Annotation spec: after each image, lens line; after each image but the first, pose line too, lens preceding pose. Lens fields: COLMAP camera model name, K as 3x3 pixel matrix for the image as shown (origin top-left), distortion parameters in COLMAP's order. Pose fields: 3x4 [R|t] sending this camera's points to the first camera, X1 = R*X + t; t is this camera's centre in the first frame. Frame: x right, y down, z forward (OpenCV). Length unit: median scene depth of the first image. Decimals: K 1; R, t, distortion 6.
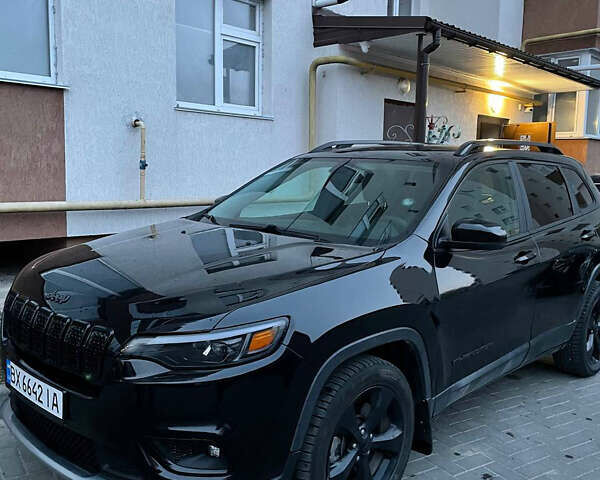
lens RADIAL K [[566.9, 0, 300.0], [0, 566.9, 240.0], [0, 0, 1]] dist [0.097935, -0.146923]
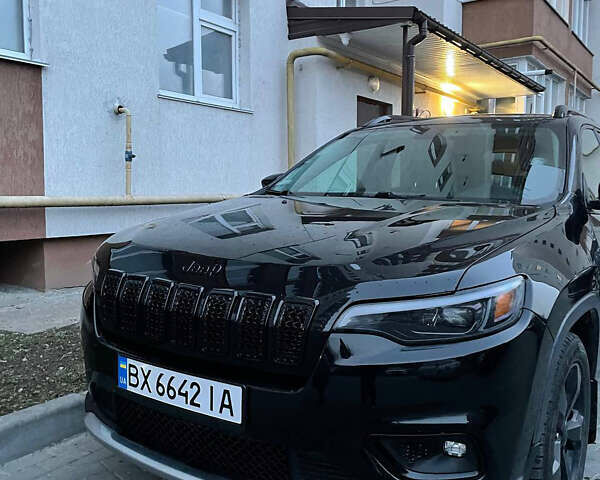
lens RADIAL K [[566.9, 0, 300.0], [0, 566.9, 240.0], [0, 0, 1]] dist [0.097935, -0.146923]
pose [[0.987326, -0.030529, 0.155744, -0.154528], [0.035169, 0.999013, -0.027121, 0.032384], [-0.154762, 0.032255, 0.987425, 0.082947]]
